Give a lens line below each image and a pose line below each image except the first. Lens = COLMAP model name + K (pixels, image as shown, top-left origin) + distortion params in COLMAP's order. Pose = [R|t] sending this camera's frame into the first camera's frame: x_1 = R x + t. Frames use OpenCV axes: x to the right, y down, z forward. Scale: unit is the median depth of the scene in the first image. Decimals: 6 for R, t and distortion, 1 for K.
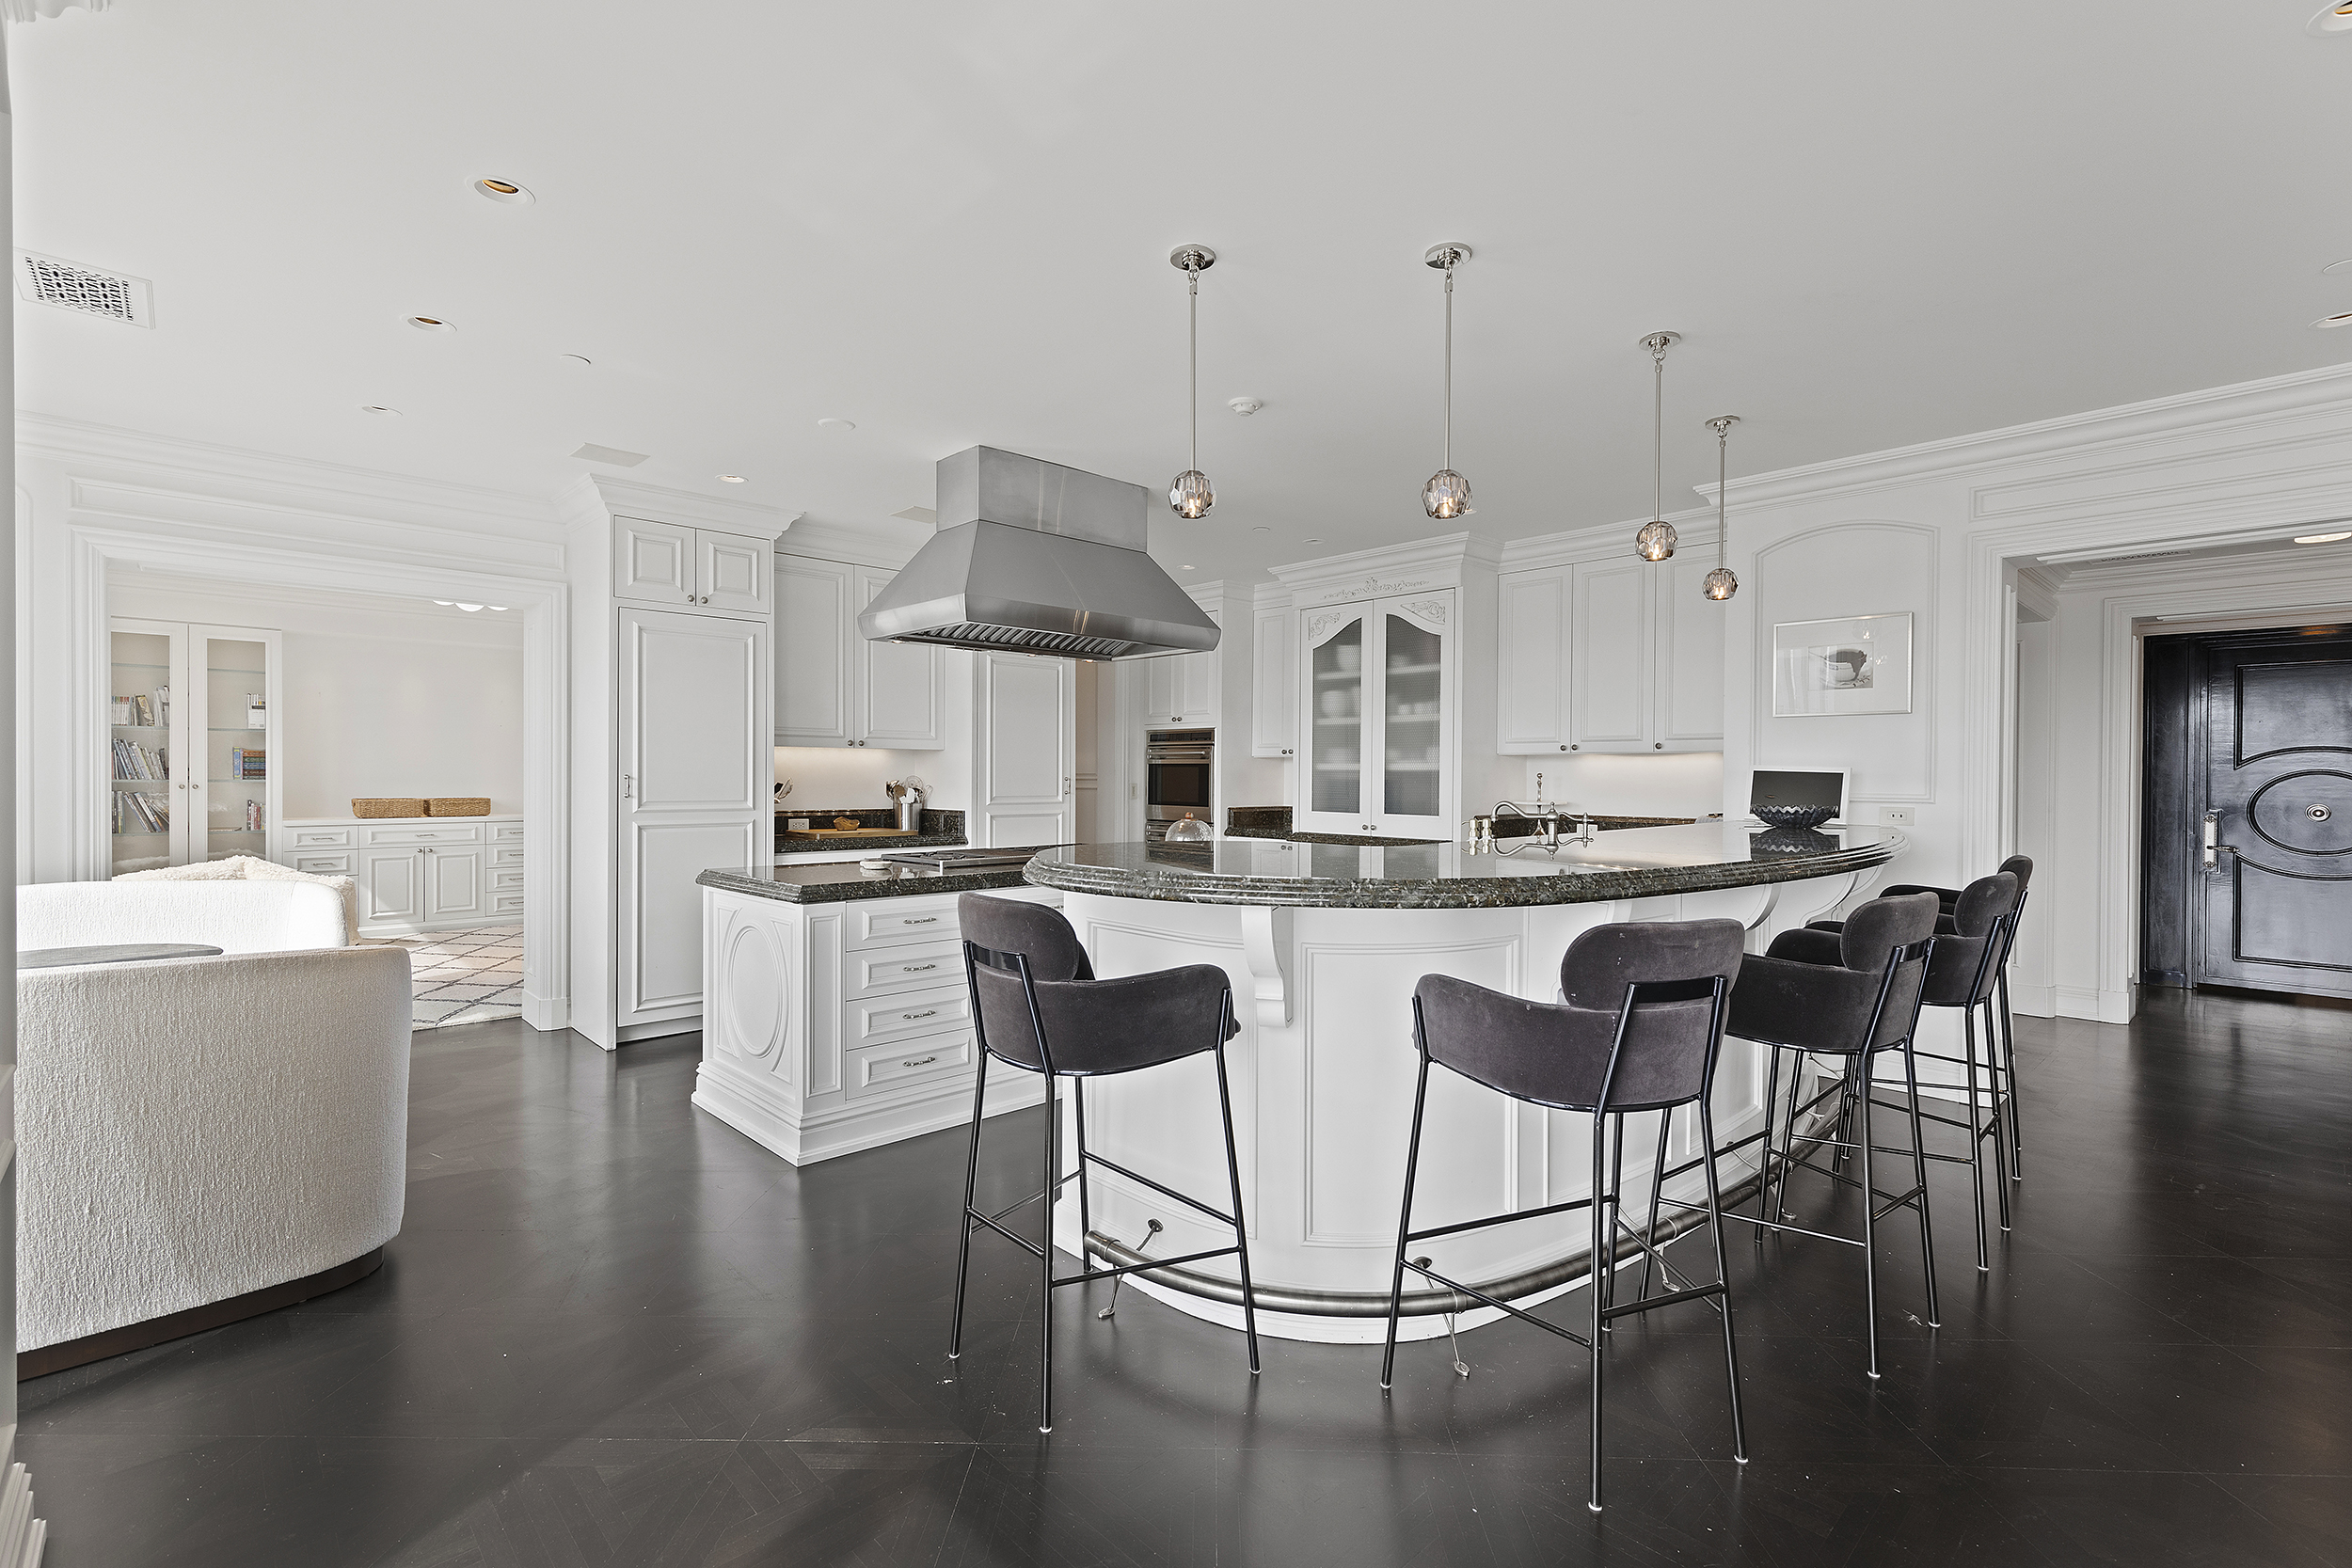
lens RADIAL K [[1060.7, 0, 1176.0], [0, 1060.7, 784.0], [0, 0, 1]] dist [0.001622, 0.000350]
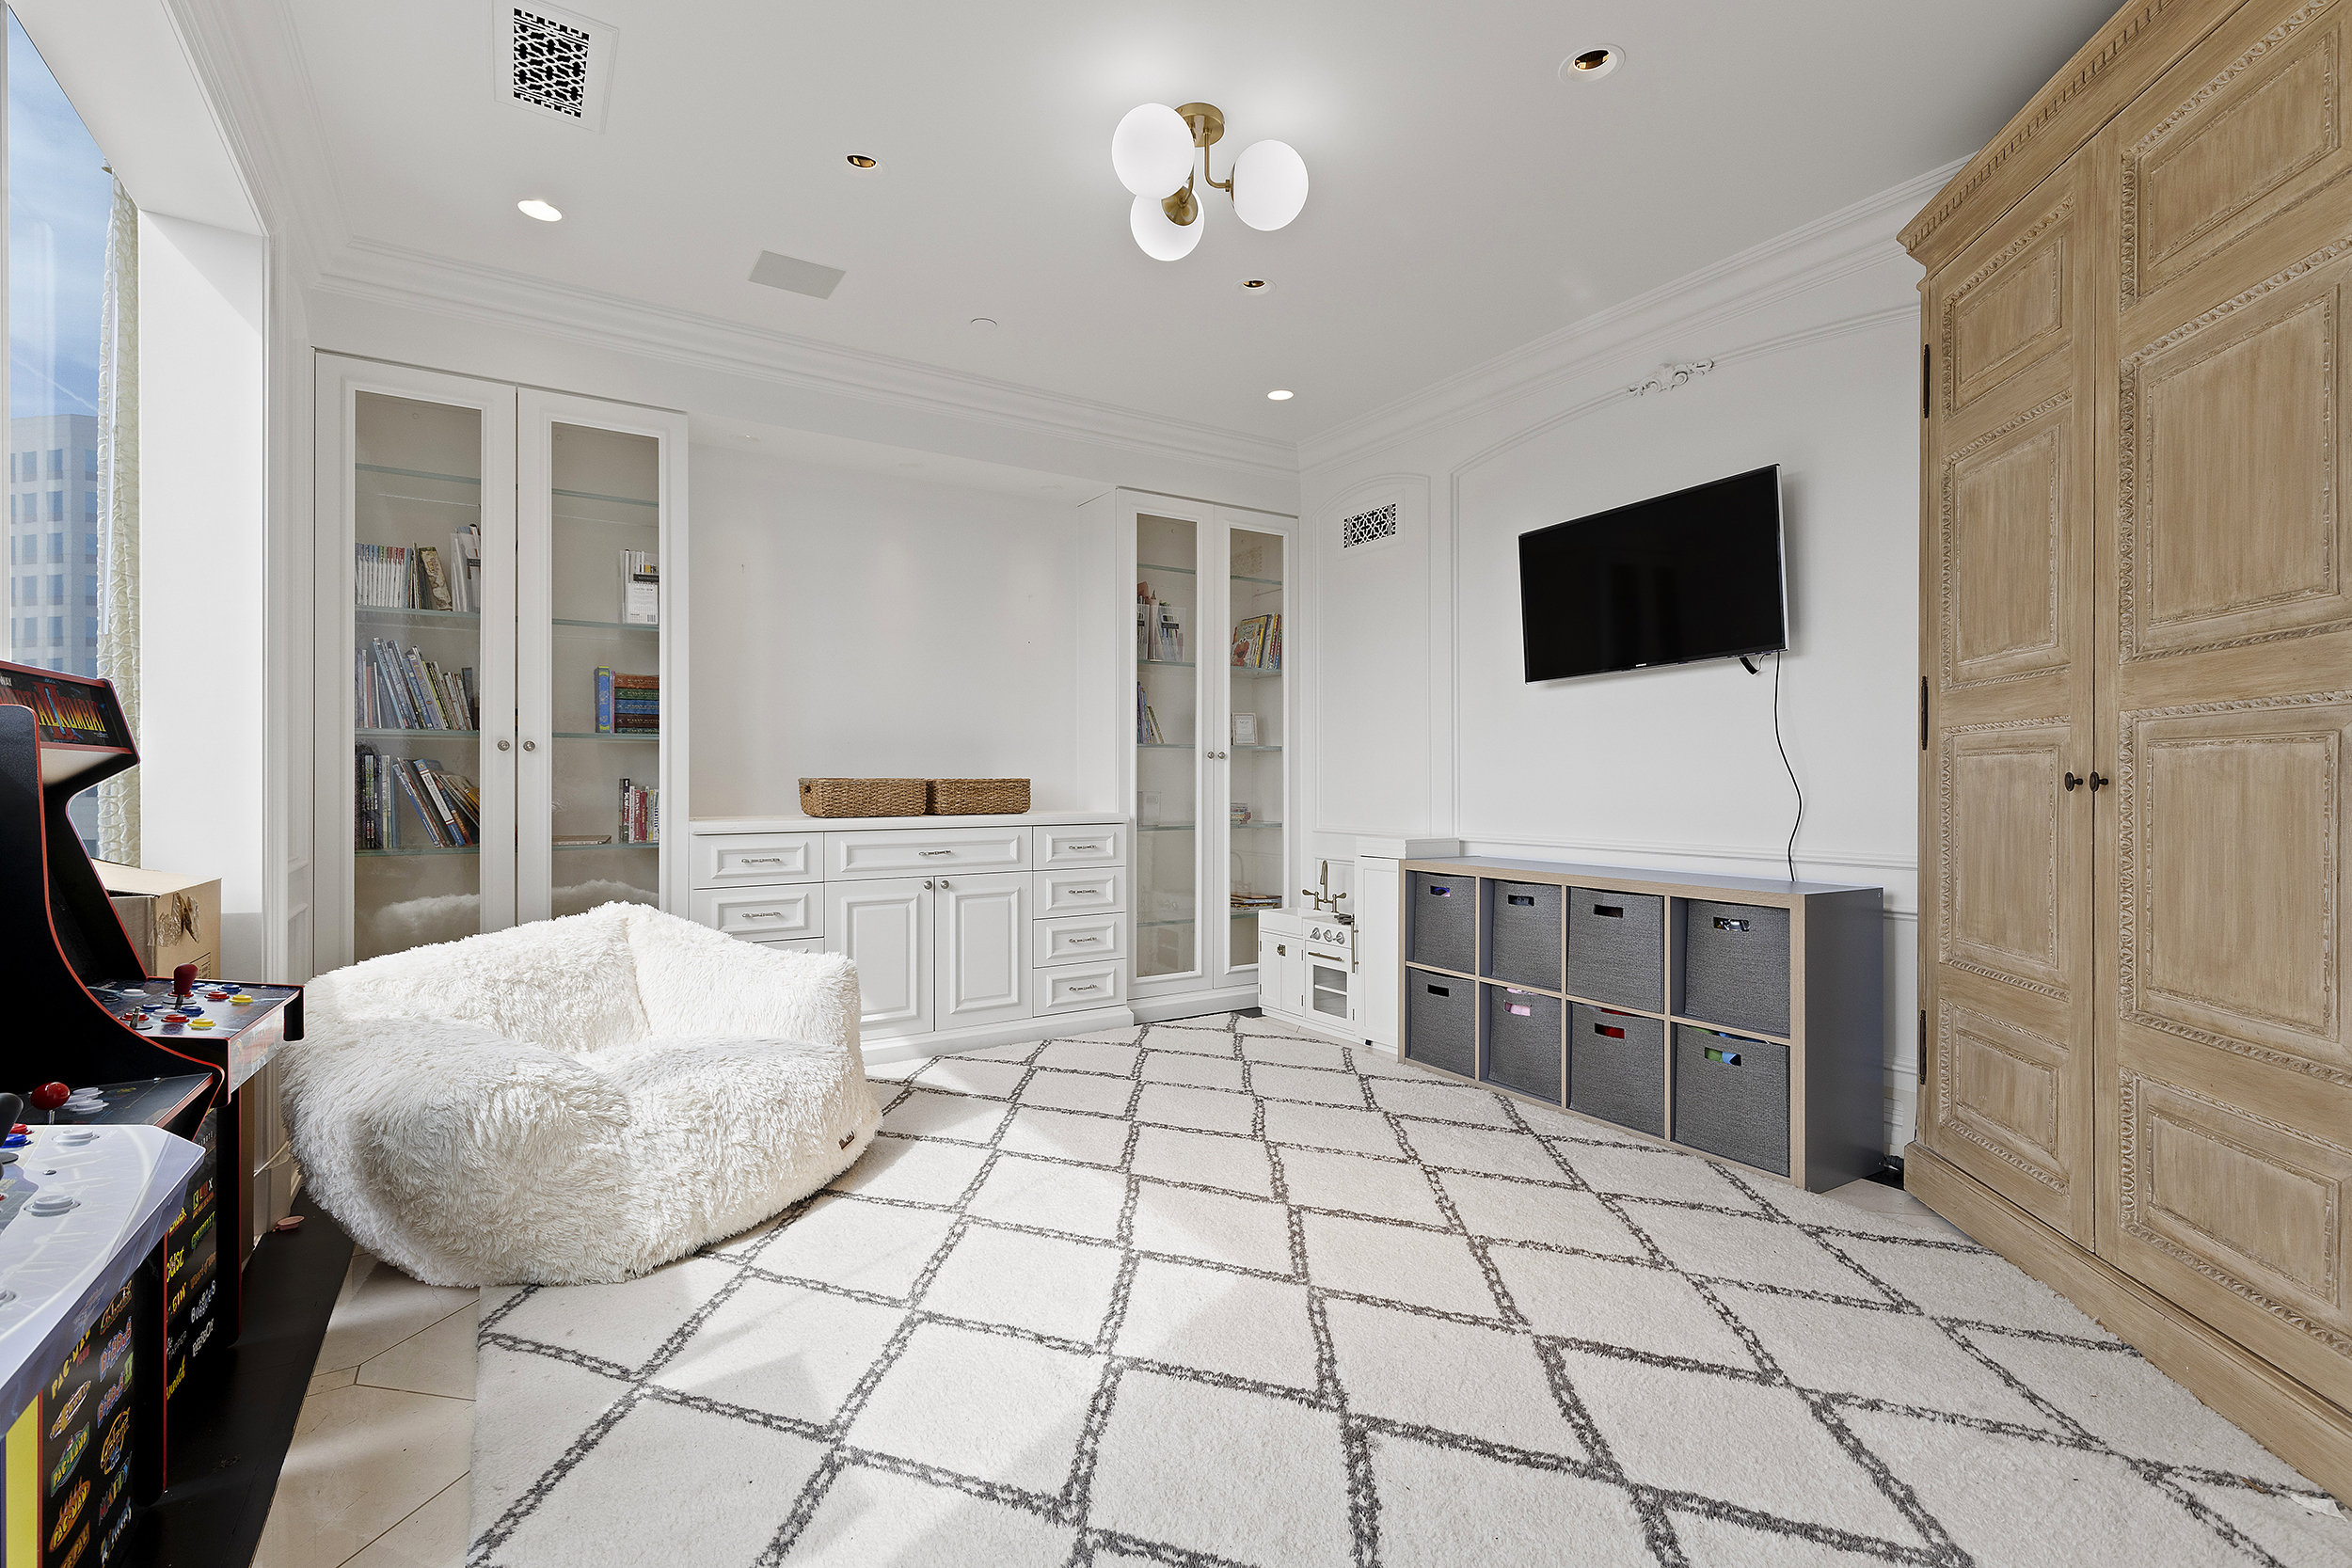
lens RADIAL K [[1053.2, 0, 1176.0], [0, 1053.2, 784.0], [0, 0, 1]] dist [-0.002056, -0.000220]
pose [[0.980654, -0.004646, -0.195693, -0.545535], [0.003631, 0.999978, -0.005549, 0.021231], [0.195715, 0.004731, 0.980649, 0.592997]]
